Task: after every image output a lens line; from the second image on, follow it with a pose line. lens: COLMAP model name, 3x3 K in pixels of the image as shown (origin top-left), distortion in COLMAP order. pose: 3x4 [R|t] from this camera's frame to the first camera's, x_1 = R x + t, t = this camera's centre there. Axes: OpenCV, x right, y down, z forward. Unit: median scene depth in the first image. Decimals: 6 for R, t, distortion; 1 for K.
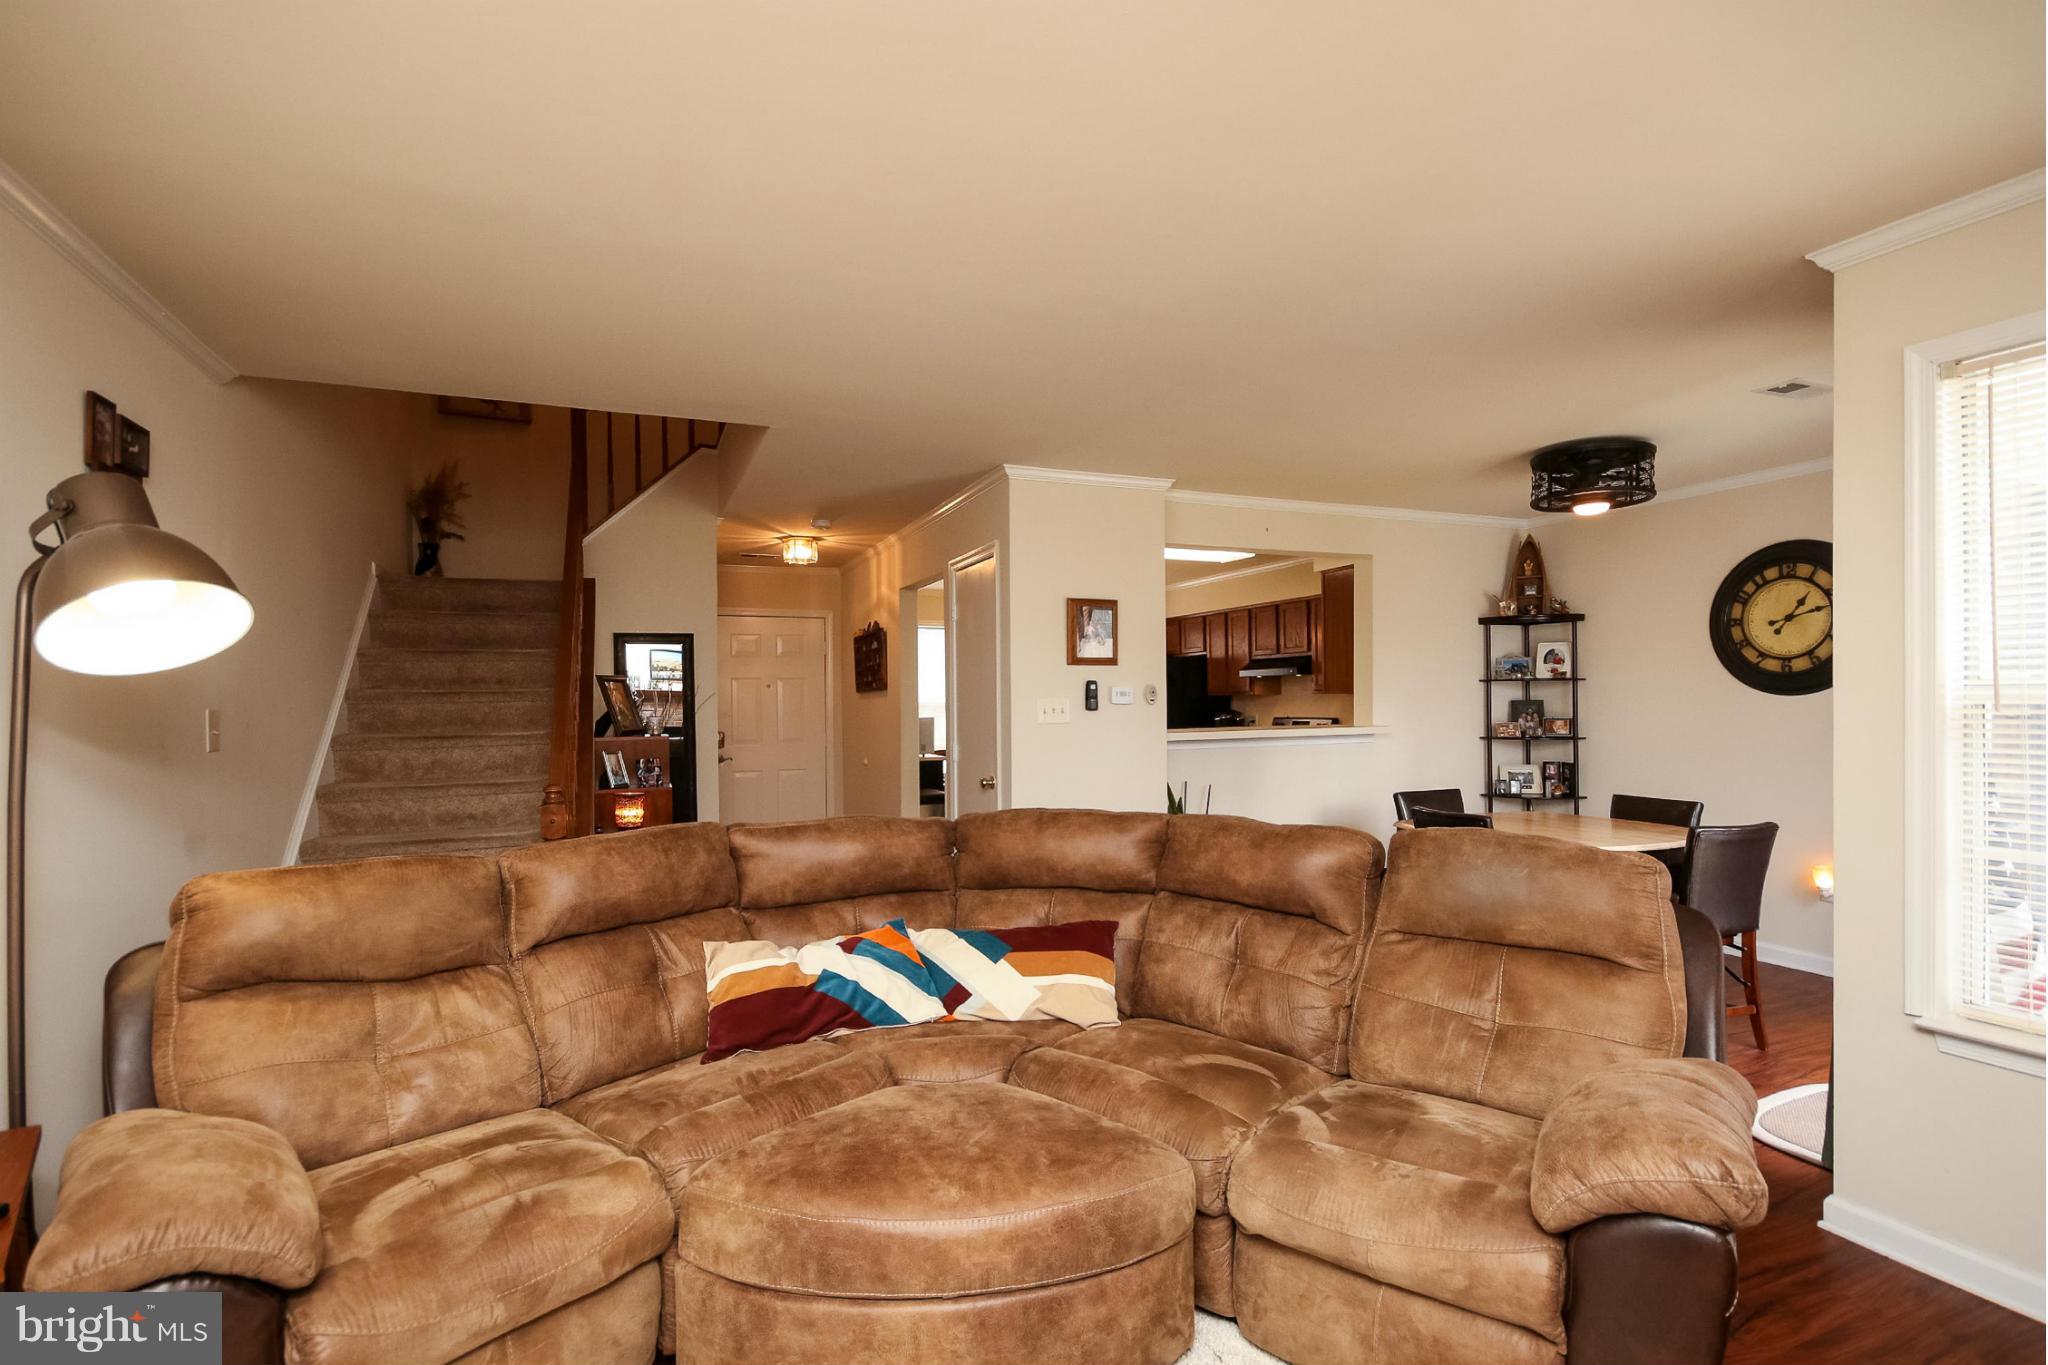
lens RADIAL K [[913.8, 0, 1016.5], [0, 913.8, 708.2], [0, 0, 1]] dist [-0.000496, 0.000476]
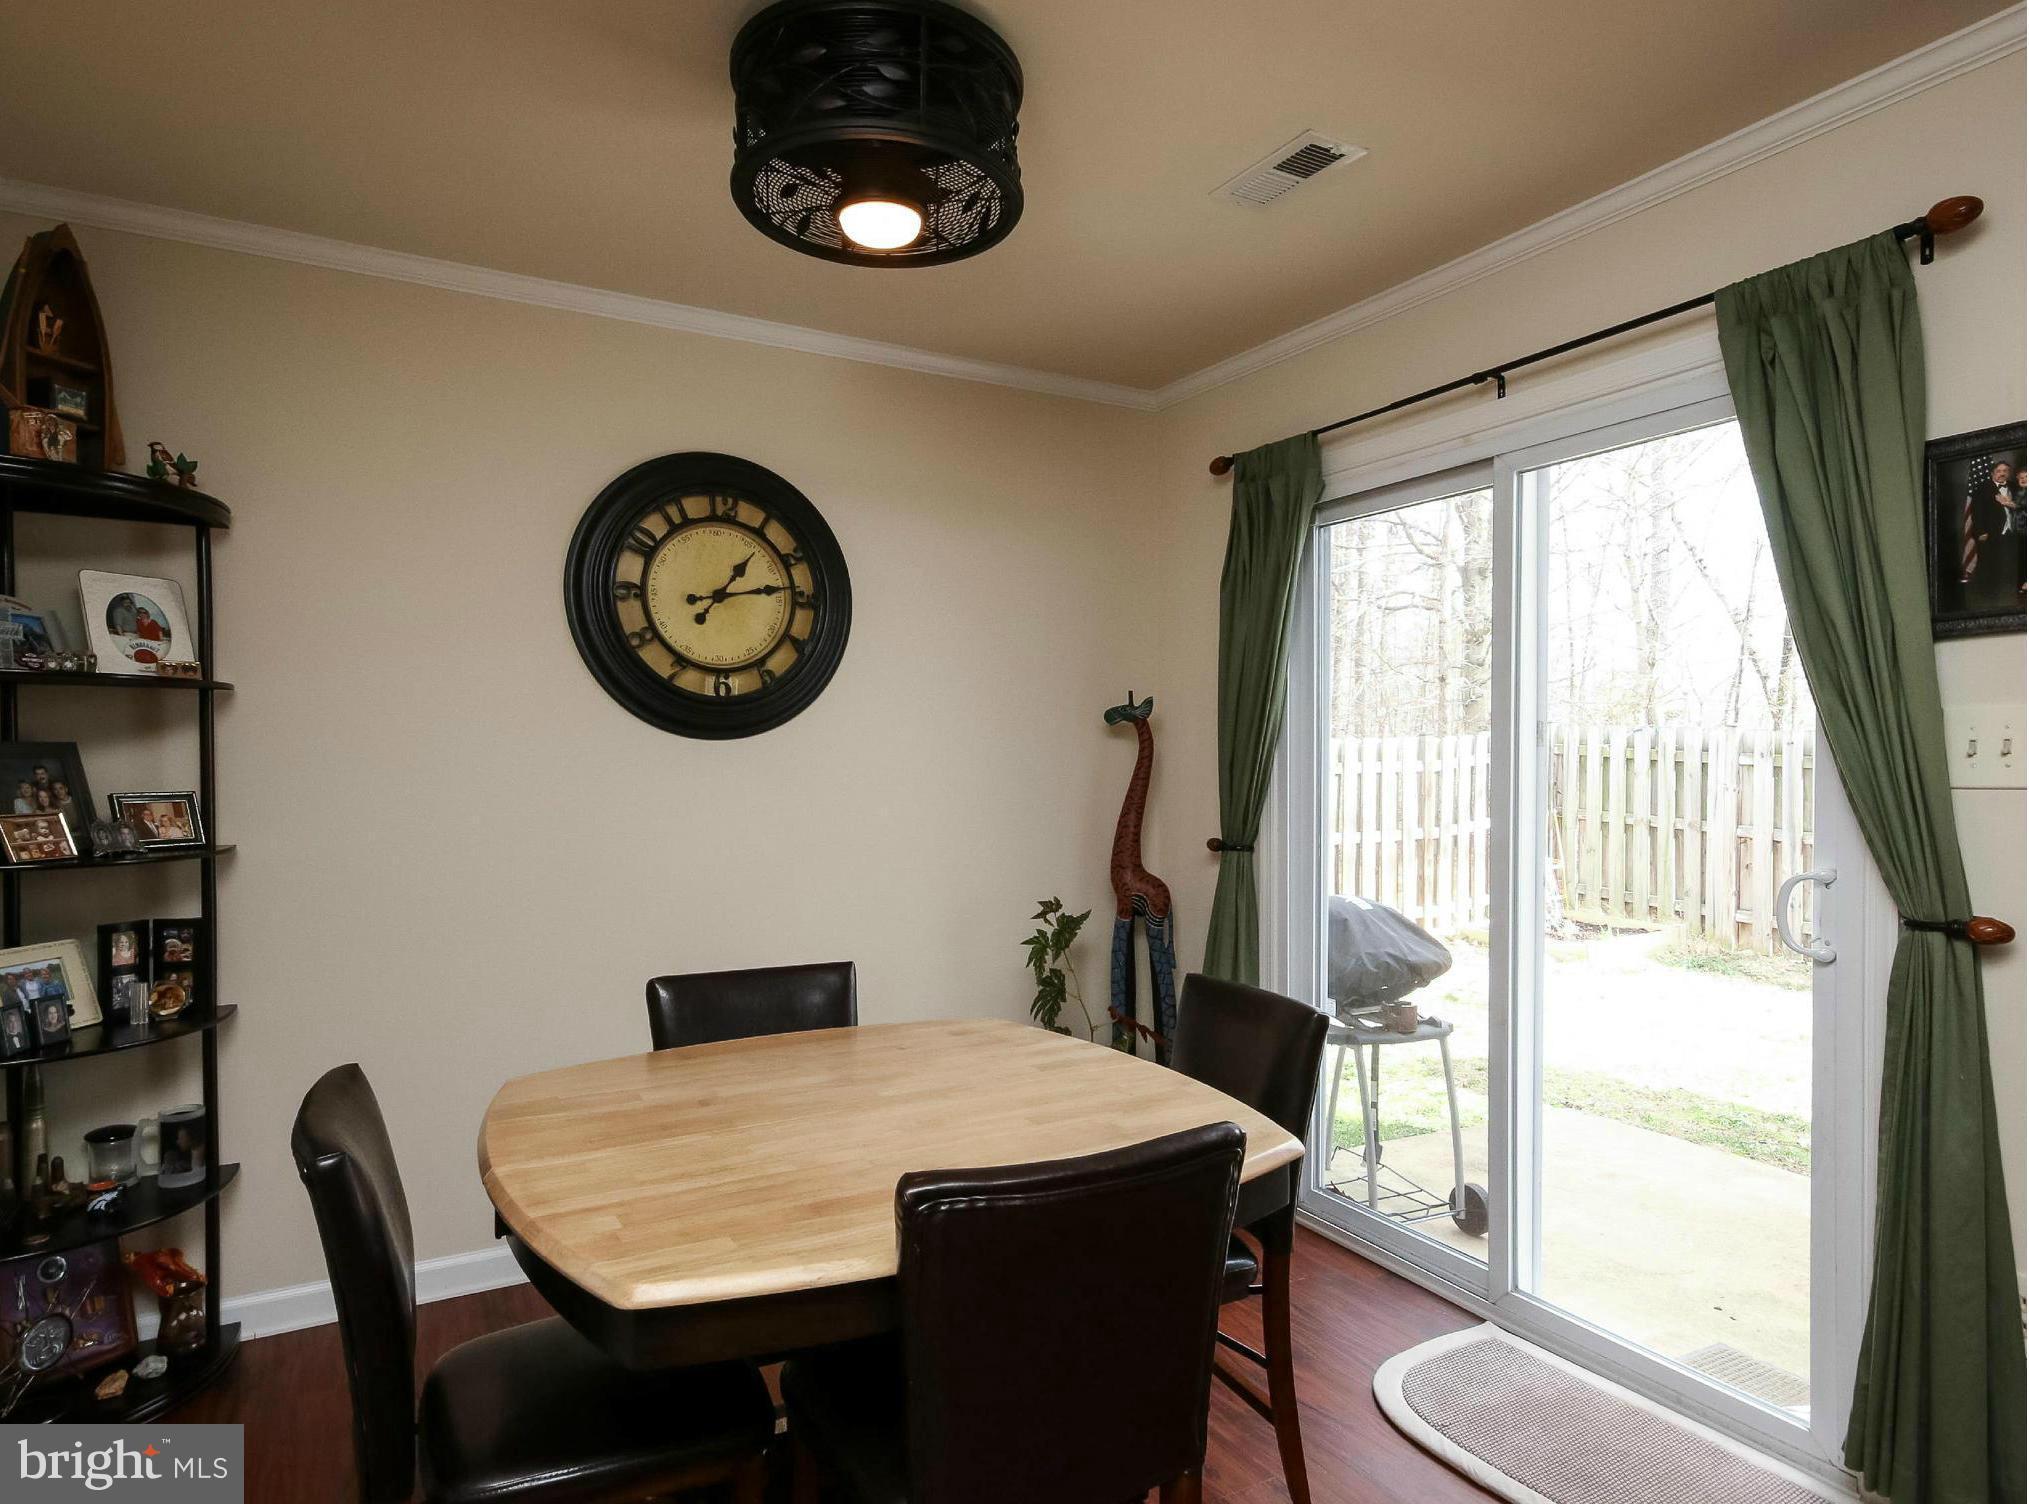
lens RADIAL K [[1185.6, 0, 1038.1], [0, 1185.6, 767.2], [0, 0, 1]] dist [0.020529, 0.000231]
pose [[-0.107907, 0.007822, 0.994130, 0.130868], [0.010853, 0.999919, -0.006690, 0.008579], [-0.994102, 0.010068, -0.107983, 0.895357]]
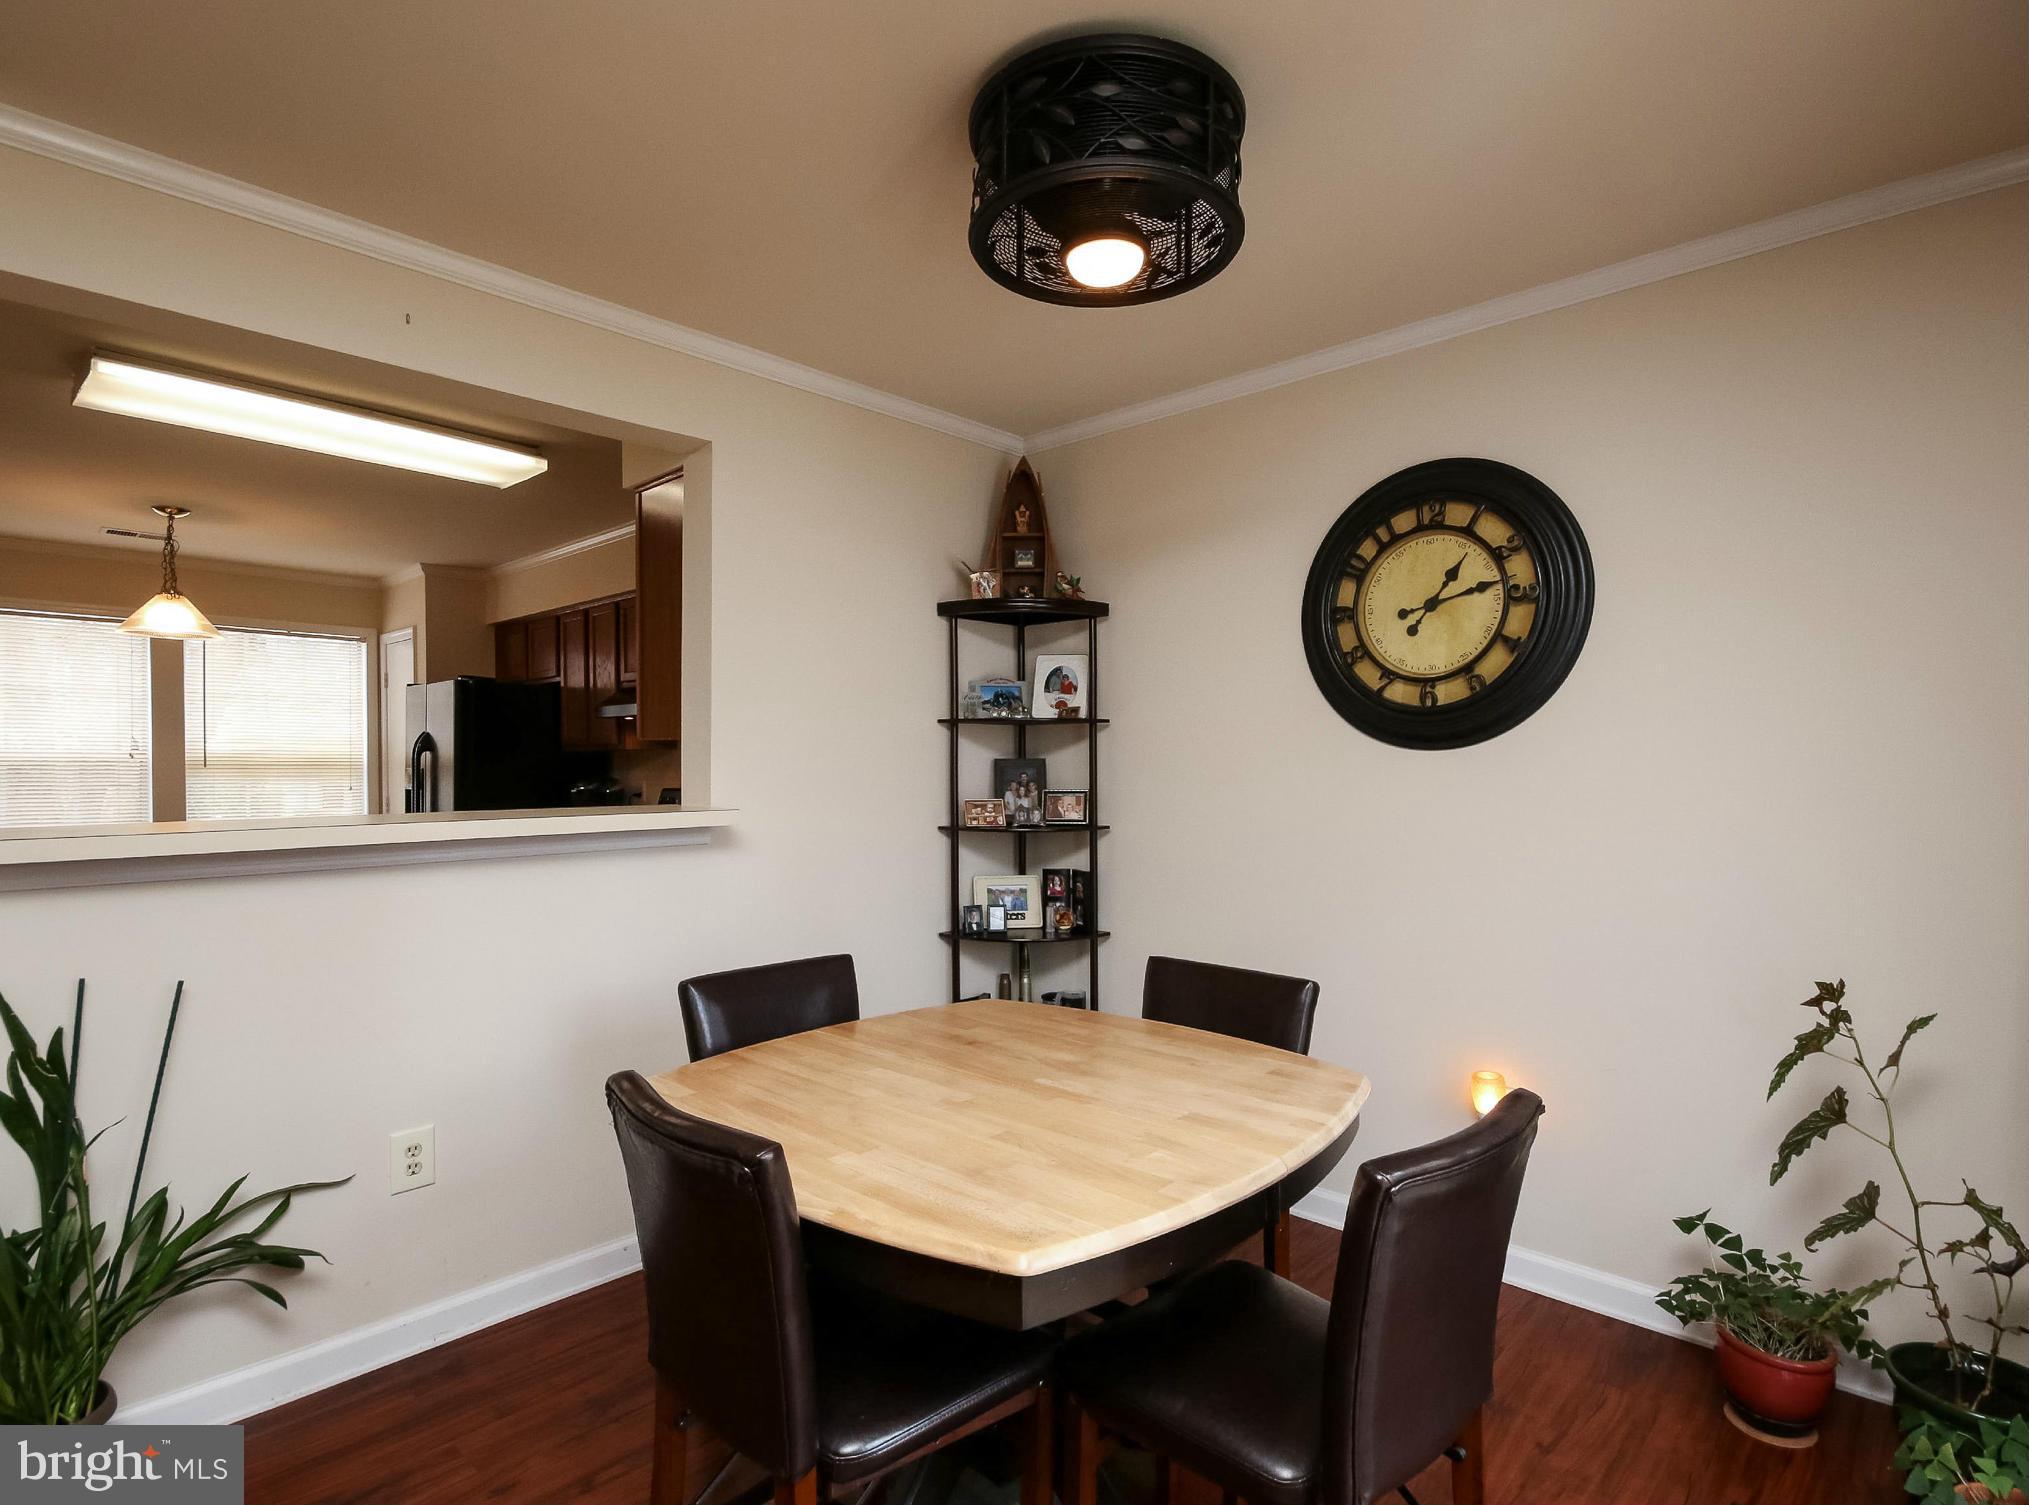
lens RADIAL K [[1049.6, 0, 984.4], [0, 1049.6, 764.6], [0, 0, 1]] dist [0.017781, -0.000129]
pose [[0.913269, 0.010211, 0.407230, 0.360013], [-0.006290, 0.999920, -0.010967, 0.002537], [-0.407309, 0.007454, 0.913260, 0.548892]]
